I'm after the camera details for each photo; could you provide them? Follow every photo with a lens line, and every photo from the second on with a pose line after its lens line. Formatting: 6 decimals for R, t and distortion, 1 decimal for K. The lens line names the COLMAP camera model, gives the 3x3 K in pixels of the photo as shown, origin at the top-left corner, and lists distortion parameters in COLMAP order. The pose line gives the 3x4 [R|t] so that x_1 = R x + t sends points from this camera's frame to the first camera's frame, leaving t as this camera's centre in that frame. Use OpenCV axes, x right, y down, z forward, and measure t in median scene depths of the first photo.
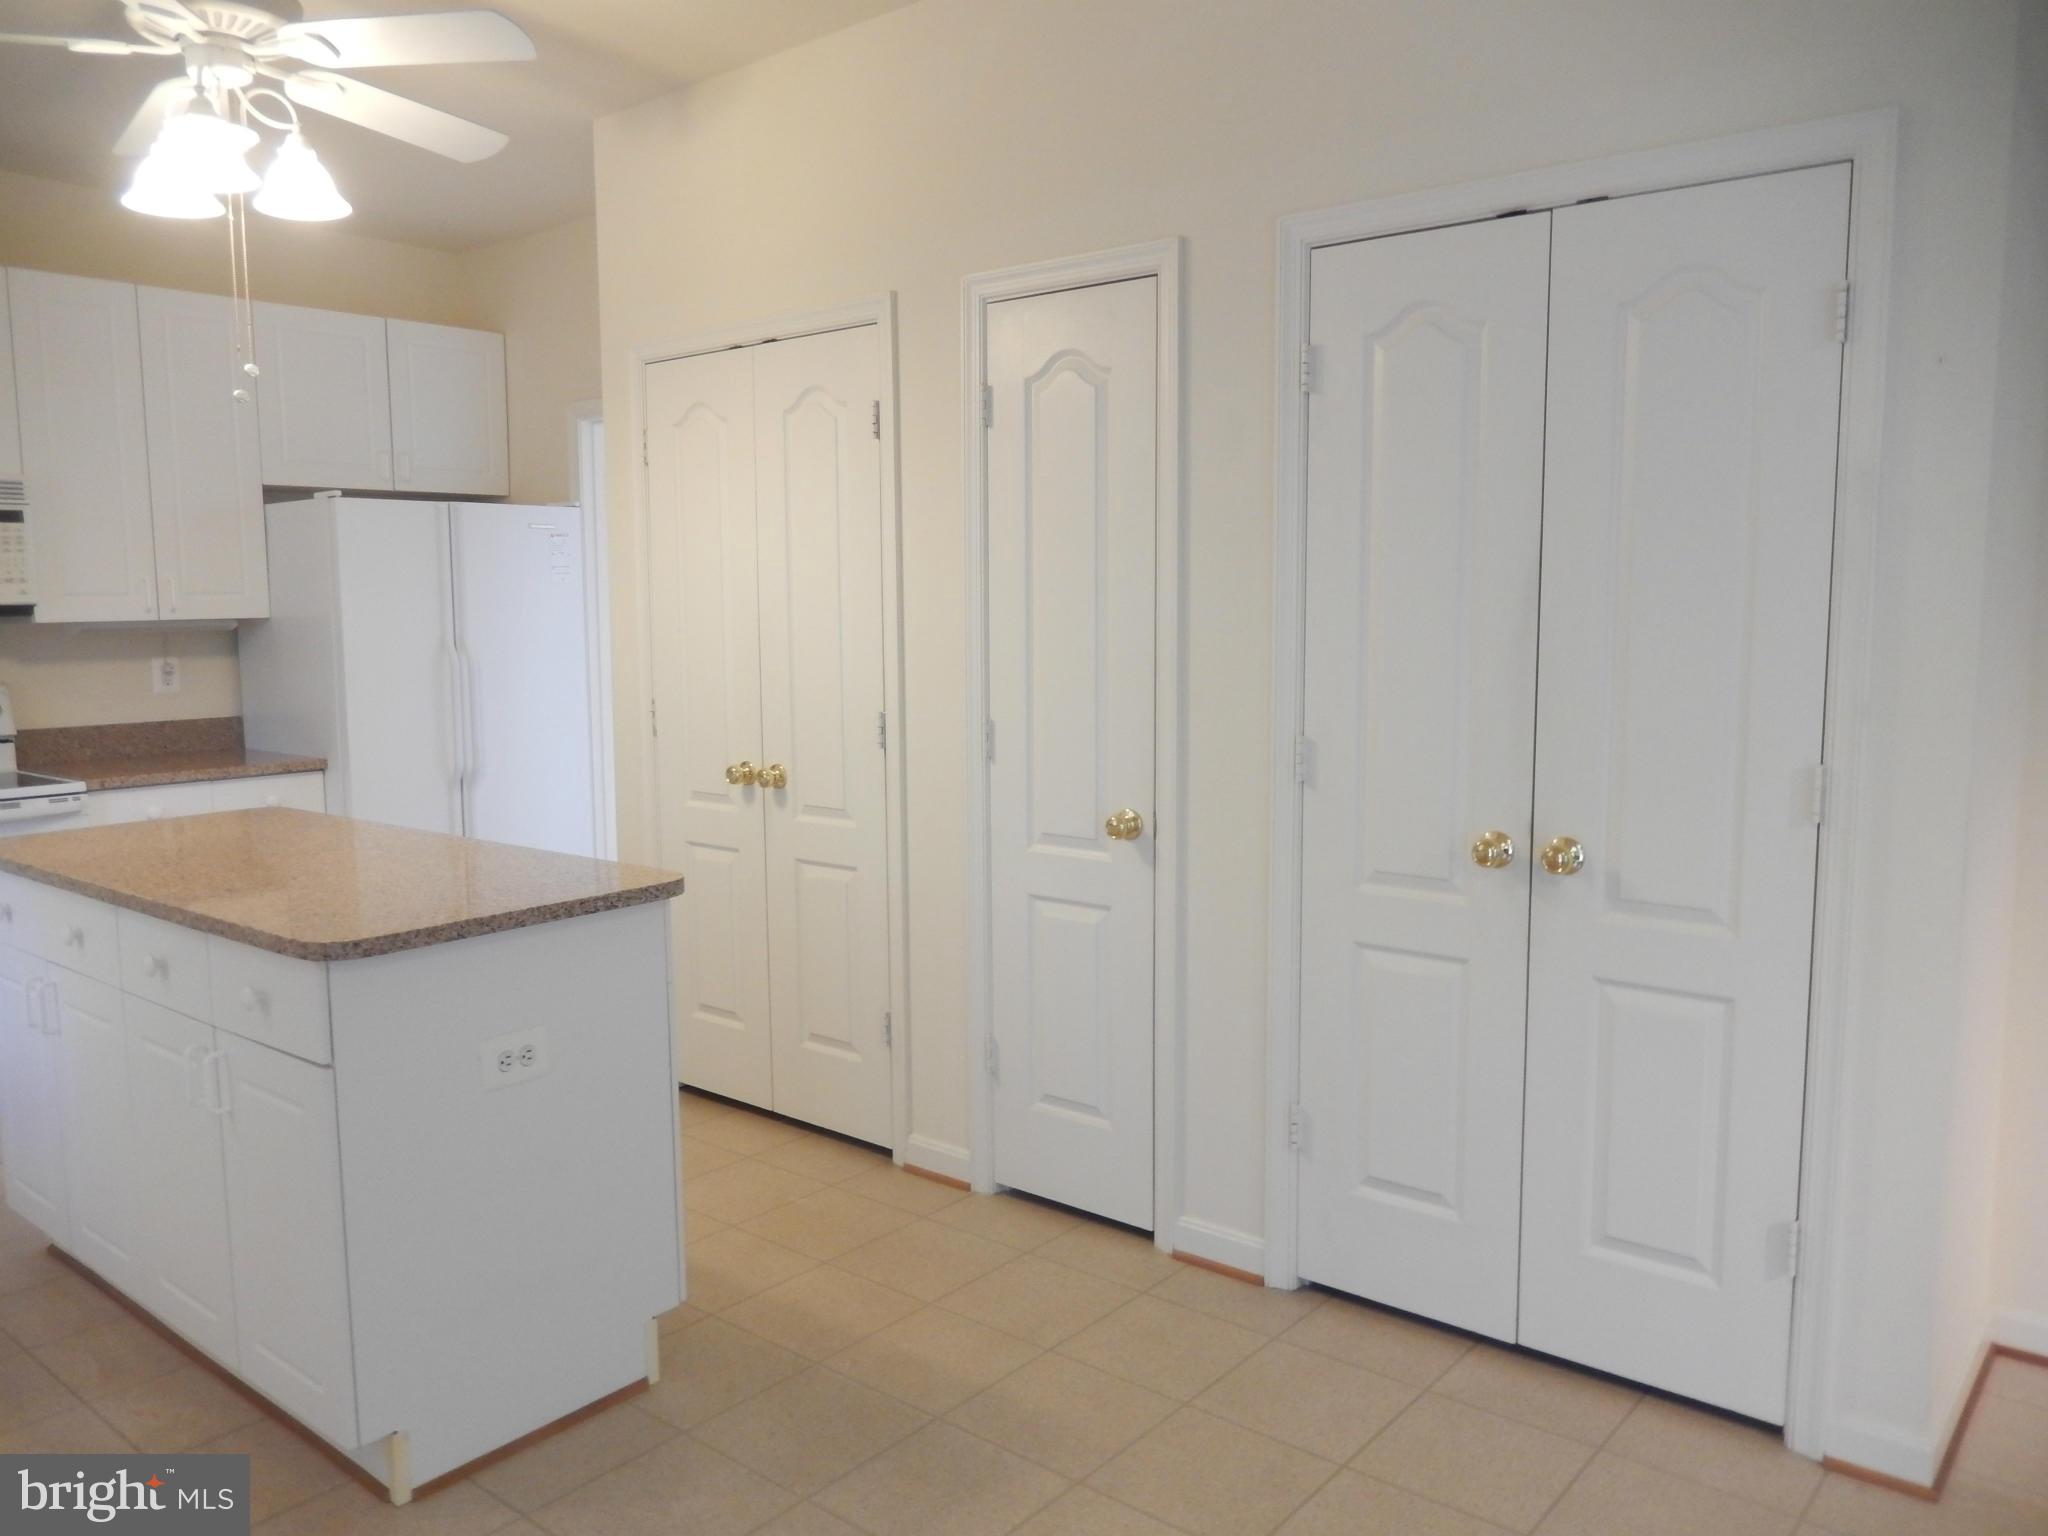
lens RADIAL K [[1531.4, 0, 1024.0], [0, 1531.4, 768.0], [0, 0, 1]] dist [0.002617, 0.005117]
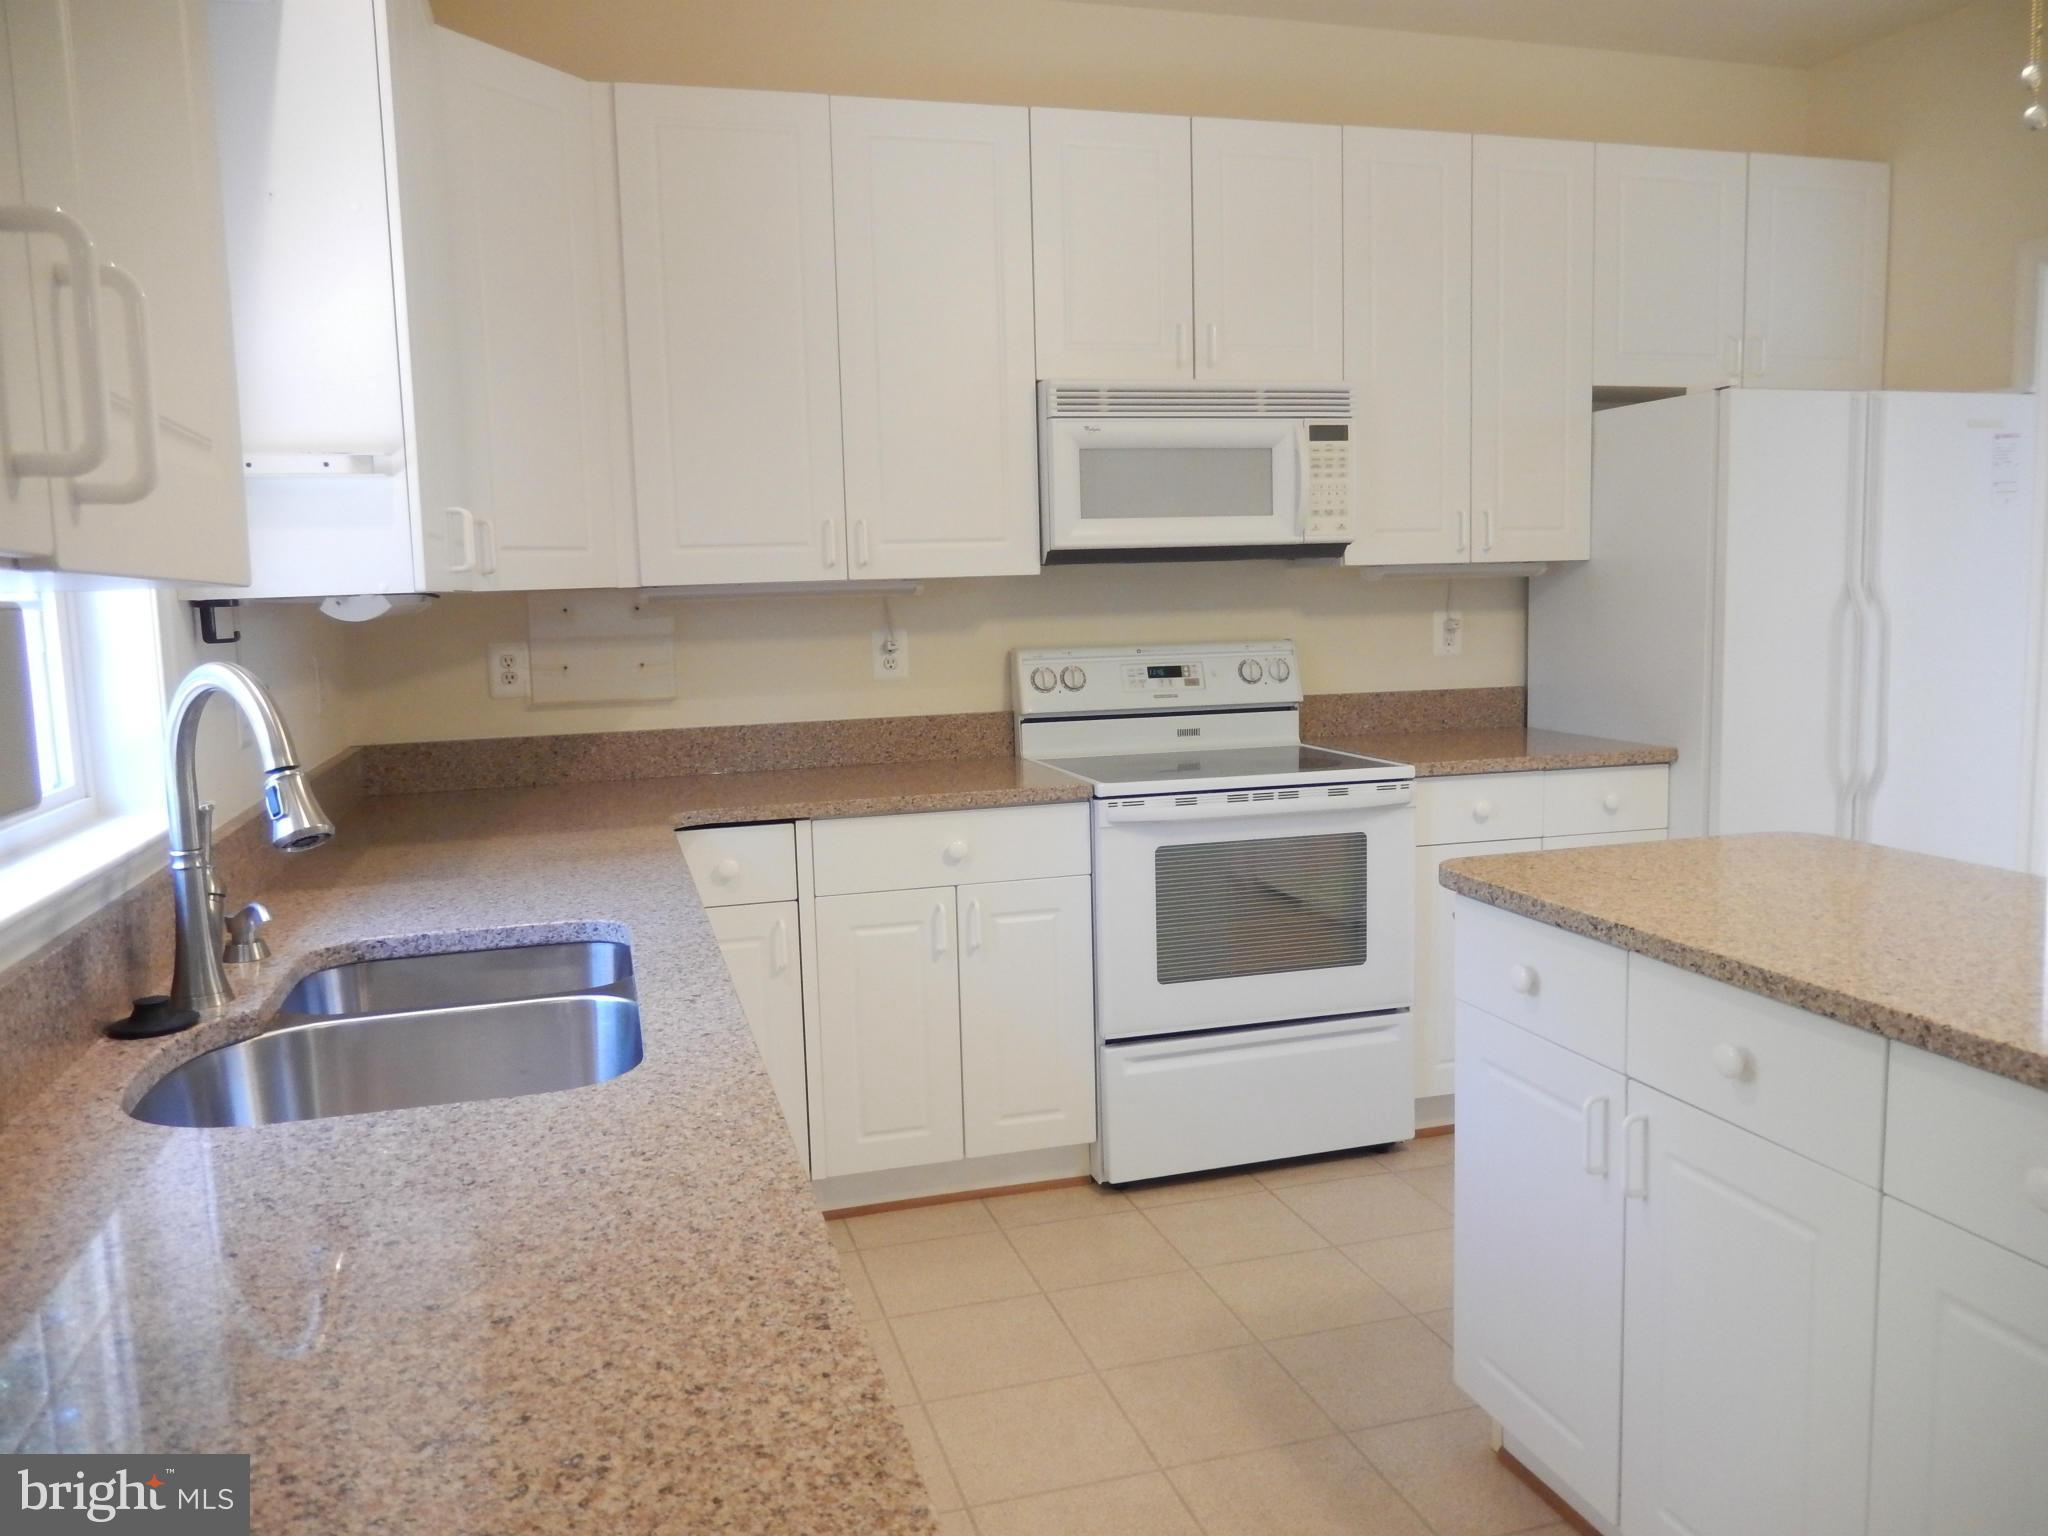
lens RADIAL K [[1531.4, 0, 1024.0], [0, 1531.4, 768.0], [0, 0, 1]] dist [0.002617, 0.005117]
pose [[0.836399, 0.058956, -0.544942, -0.339154], [-0.050125, 0.998260, 0.031067, -0.003862], [0.545825, 0.001331, 0.837898, 0.226383]]
